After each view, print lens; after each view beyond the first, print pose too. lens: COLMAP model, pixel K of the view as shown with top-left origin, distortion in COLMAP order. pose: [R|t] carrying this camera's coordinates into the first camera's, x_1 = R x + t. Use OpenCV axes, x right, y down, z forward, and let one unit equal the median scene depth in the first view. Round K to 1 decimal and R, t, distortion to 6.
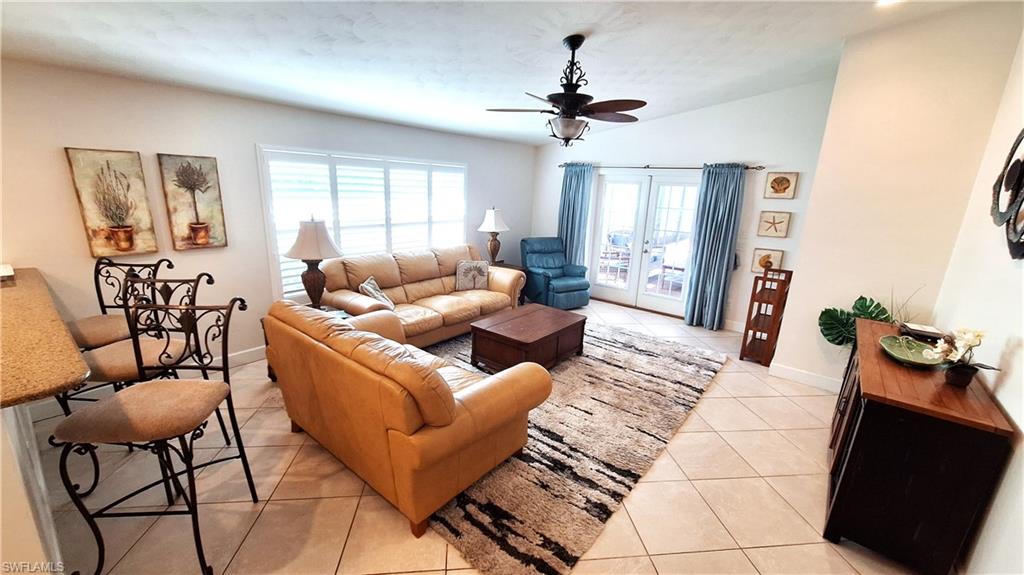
lens RADIAL K [[401.5, 0, 510.9], [0, 401.5, 289.4], [0, 0, 1]] dist [-0.001771, -0.000084]
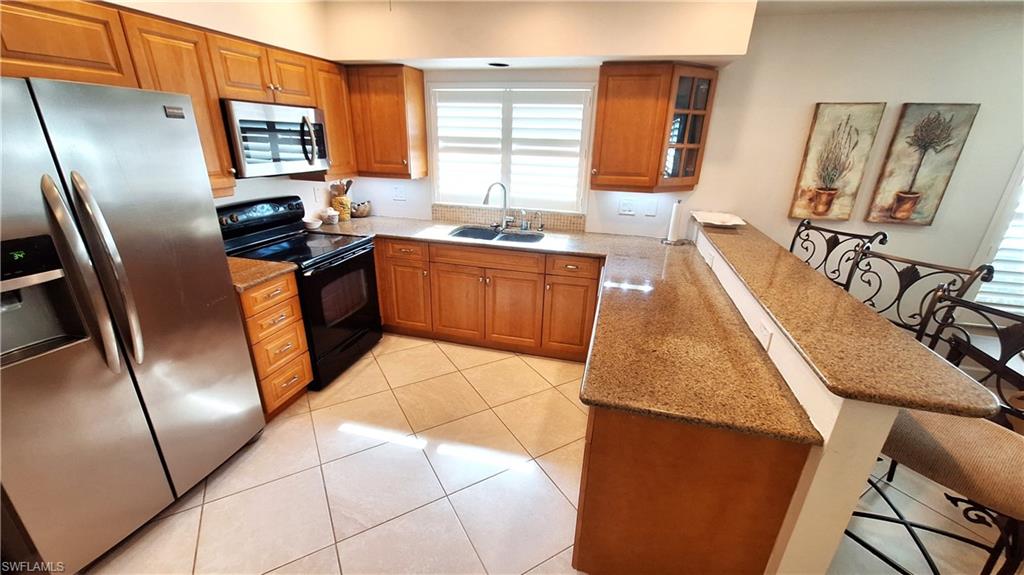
lens RADIAL K [[401.5, 0, 512.7], [0, 401.5, 288.2], [0, 0, 1]] dist [-0.001771, -0.000084]
pose [[0.410156, 0.294100, -0.863294, -0.388202], [-0.236038, 0.948558, 0.211004, 0.036461], [0.880942, 0.117226, 0.458476, -0.038505]]
